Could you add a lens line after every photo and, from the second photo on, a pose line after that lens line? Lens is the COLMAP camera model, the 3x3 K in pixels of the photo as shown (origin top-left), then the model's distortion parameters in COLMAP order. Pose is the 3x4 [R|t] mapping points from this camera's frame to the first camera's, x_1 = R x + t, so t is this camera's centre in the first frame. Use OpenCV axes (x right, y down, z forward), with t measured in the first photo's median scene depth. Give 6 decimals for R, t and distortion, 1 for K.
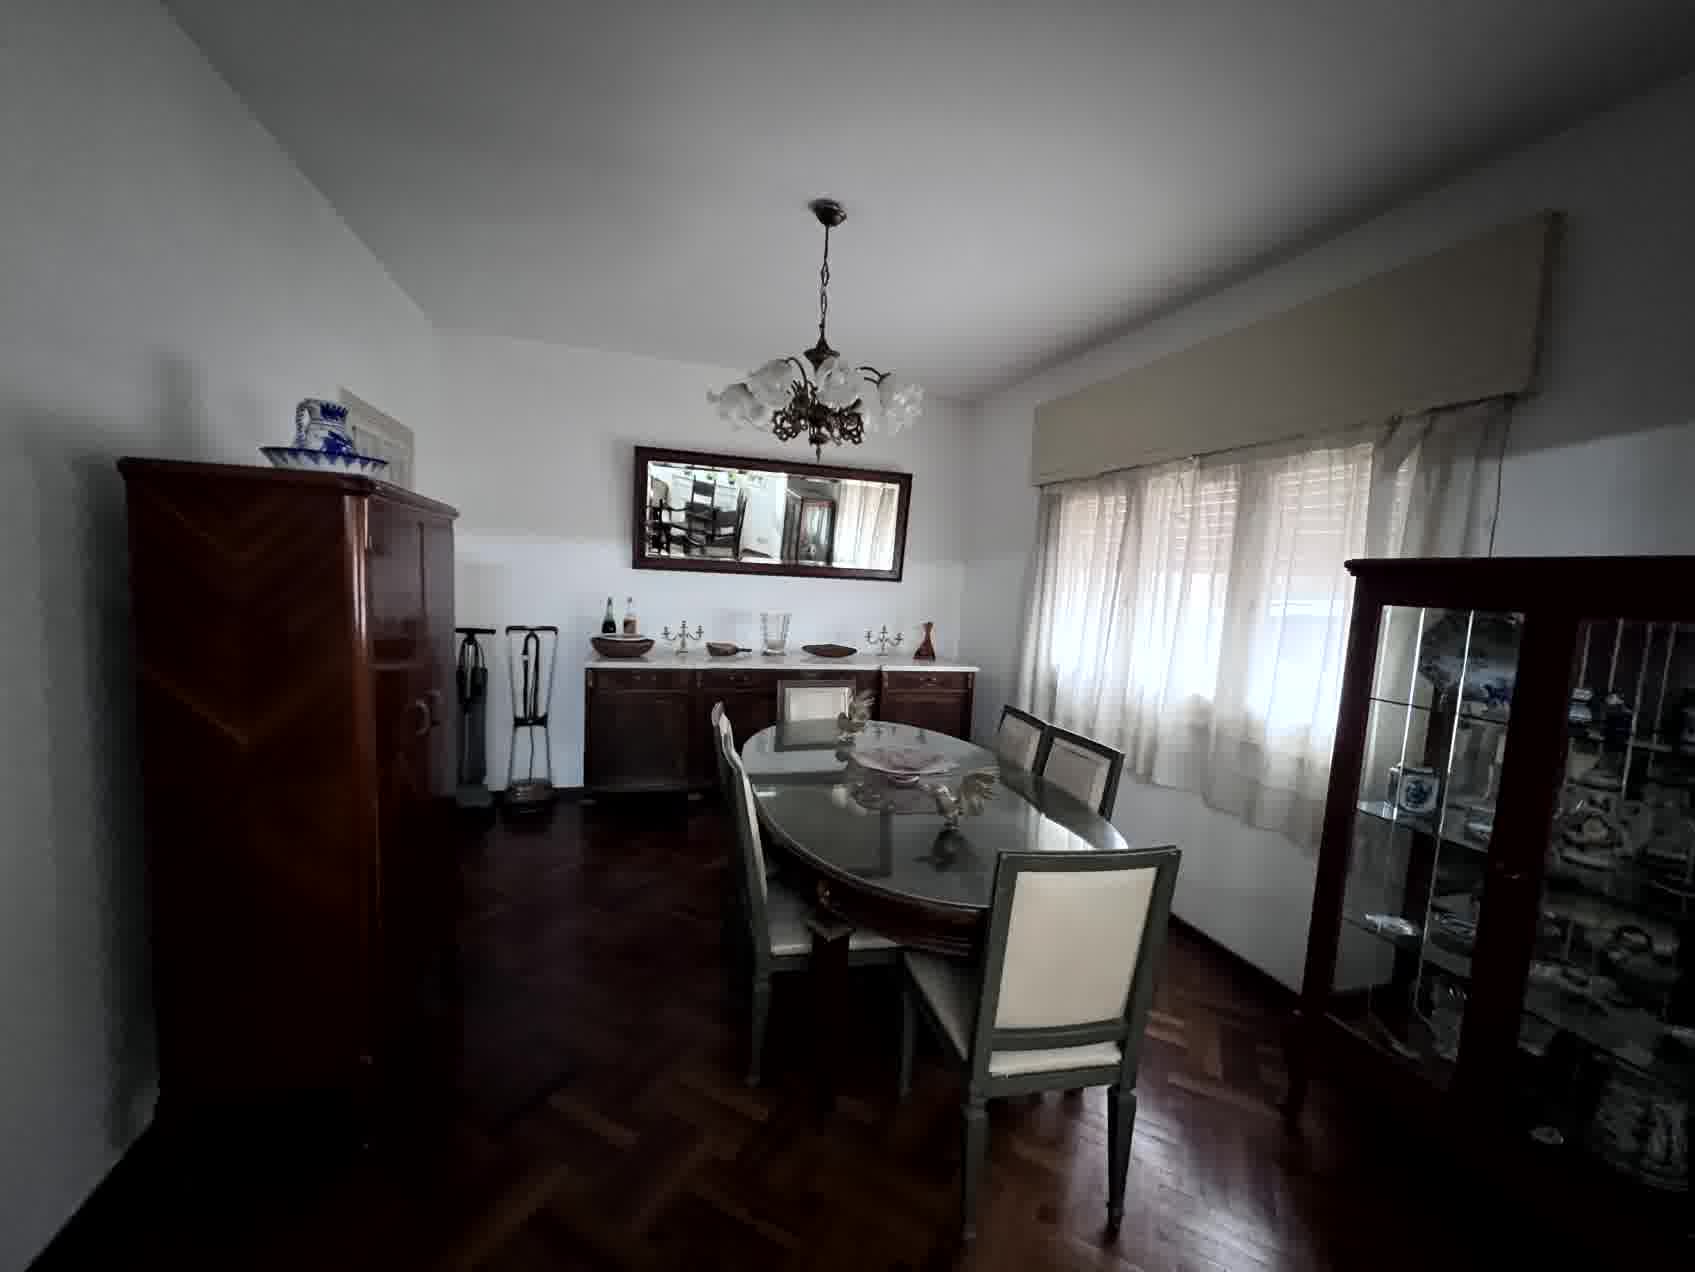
lens RADIAL K [[691.1, 0, 847.5], [0, 691.1, 636.0], [0, 0, 1]] dist [-0.000270, -0.000167]
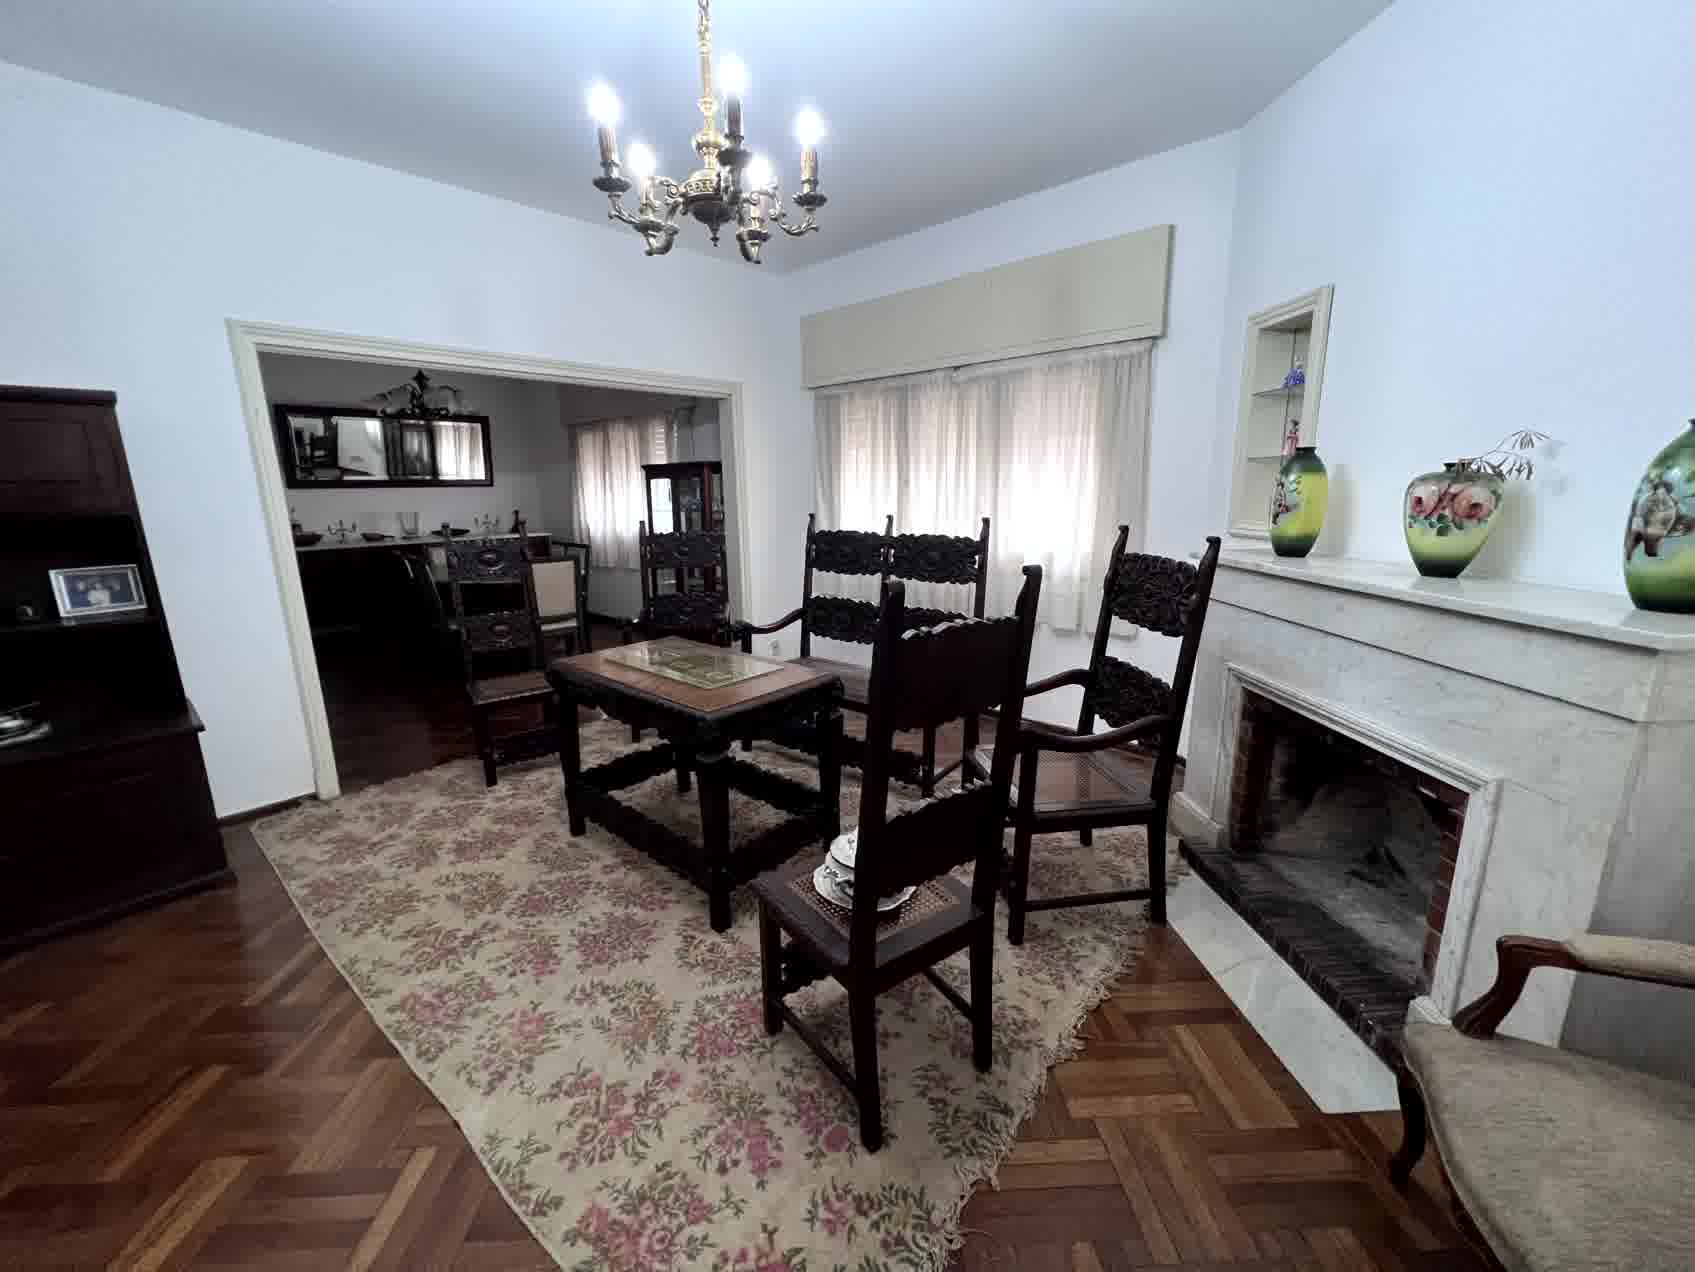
lens RADIAL K [[675.9, 0, 847.5], [0, 675.9, 636.0], [0, 0, 1]] dist [-0.003377, -0.000200]
pose [[0.865838, -0.169819, 0.470623, -0.007300], [0.100897, 0.980575, 0.168201, 0.084433], [-0.490045, -0.098151, 0.866154, -0.813845]]
